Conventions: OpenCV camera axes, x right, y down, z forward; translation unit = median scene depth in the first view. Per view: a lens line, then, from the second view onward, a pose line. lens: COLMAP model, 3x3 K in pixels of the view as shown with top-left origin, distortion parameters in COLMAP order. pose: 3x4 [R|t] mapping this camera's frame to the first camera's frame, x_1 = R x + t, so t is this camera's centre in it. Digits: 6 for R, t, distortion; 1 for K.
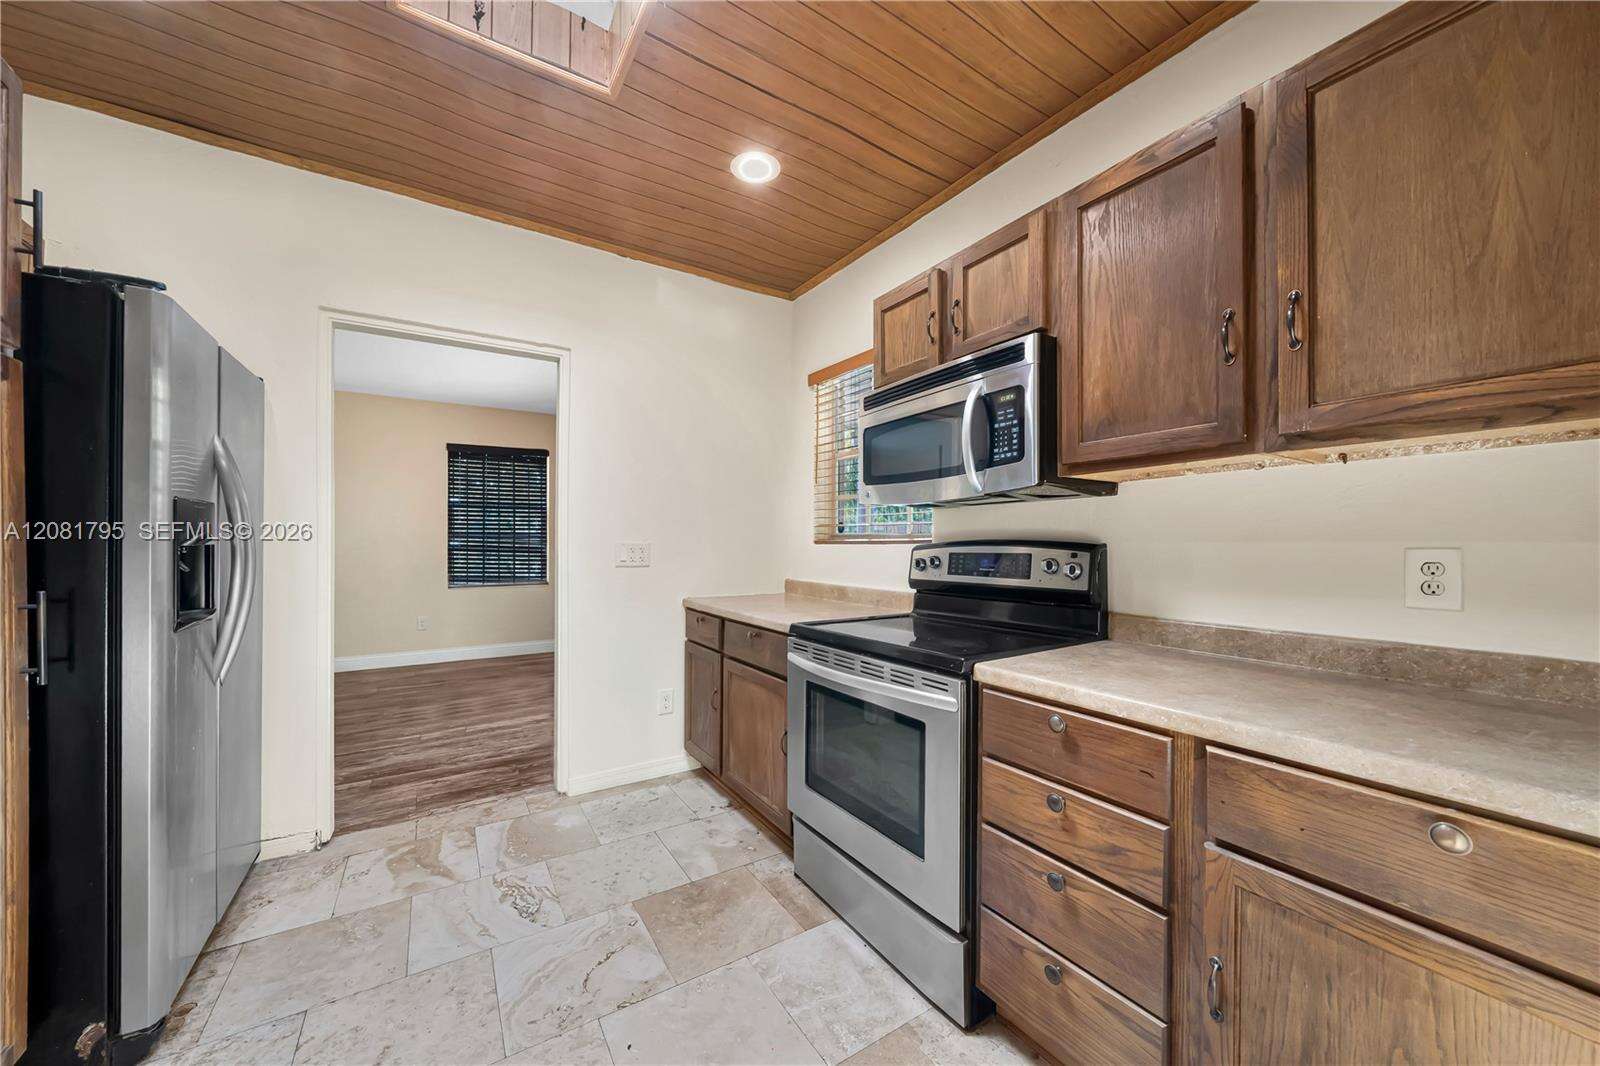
lens RADIAL K [[567.0, 0, 800.4], [0, 567.0, 540.7], [0, 0, 1]] dist [-0.000052, 0.000431]
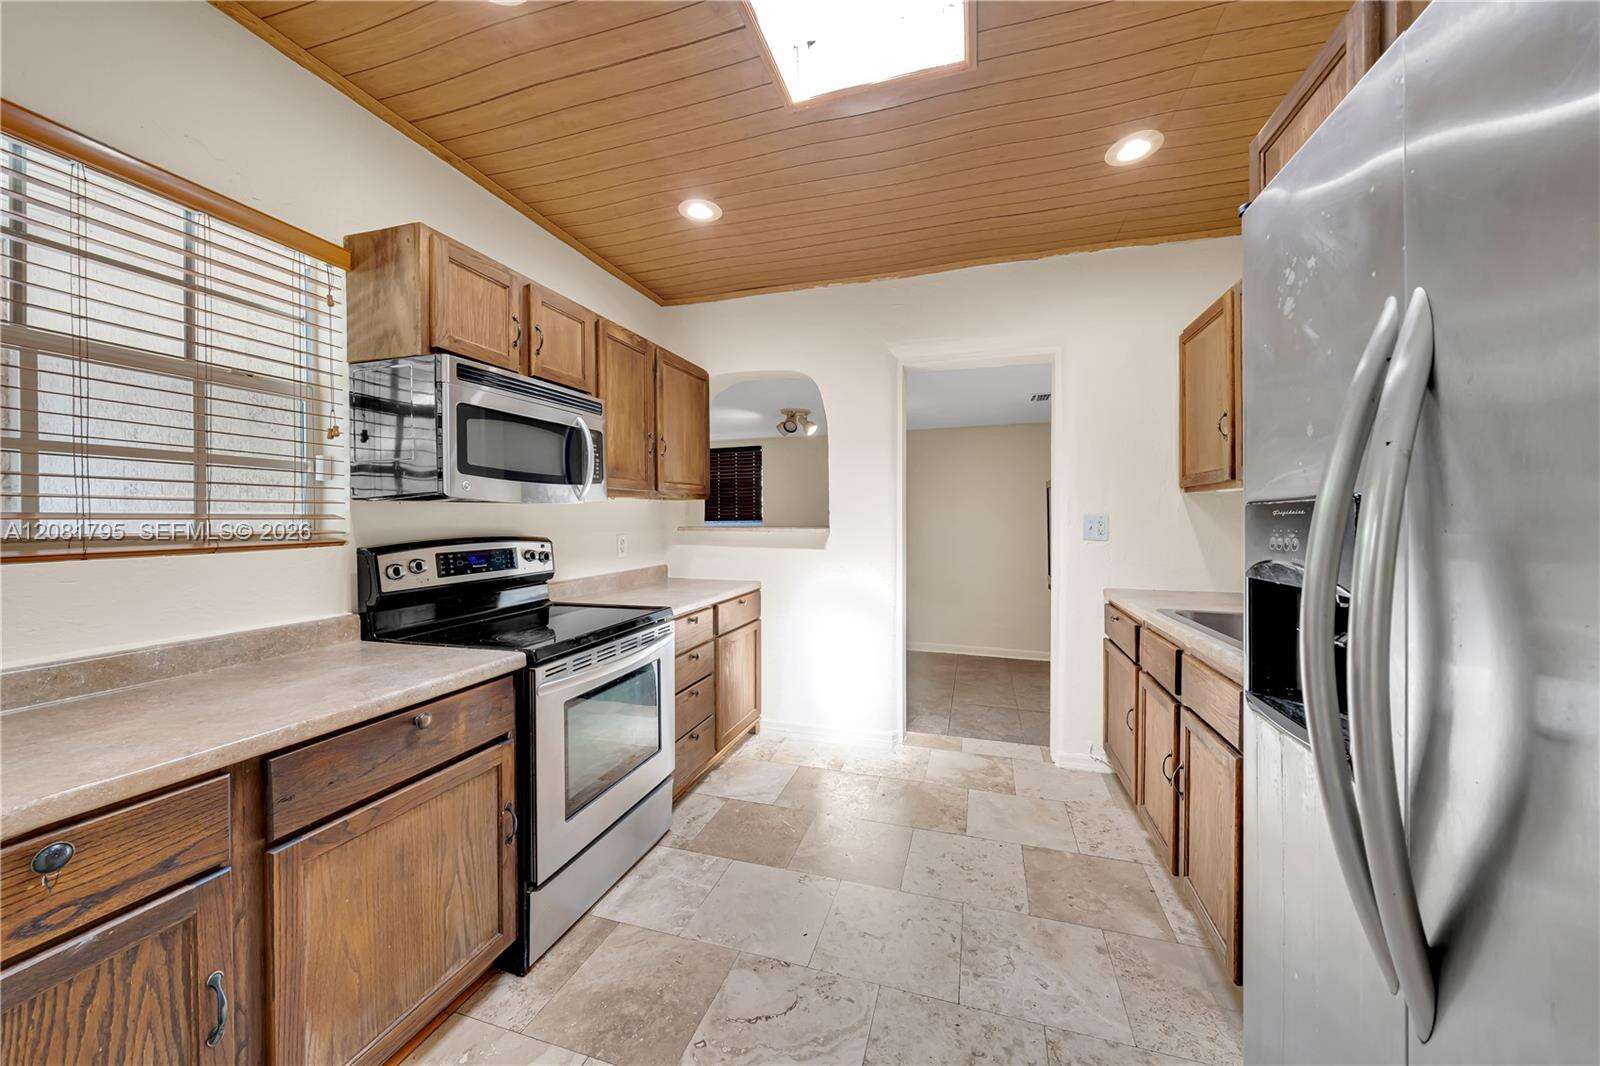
lens RADIAL K [[567.0, 0, 800.5], [0, 567.0, 521.5], [0, 0, 1]] dist [-0.000052, 0.000431]
pose [[-0.638647, -0.002154, 0.769497, -0.926835], [0.002949, 0.999982, 0.005246, -0.037438], [-0.769494, 0.005620, -0.638629, 1.317938]]
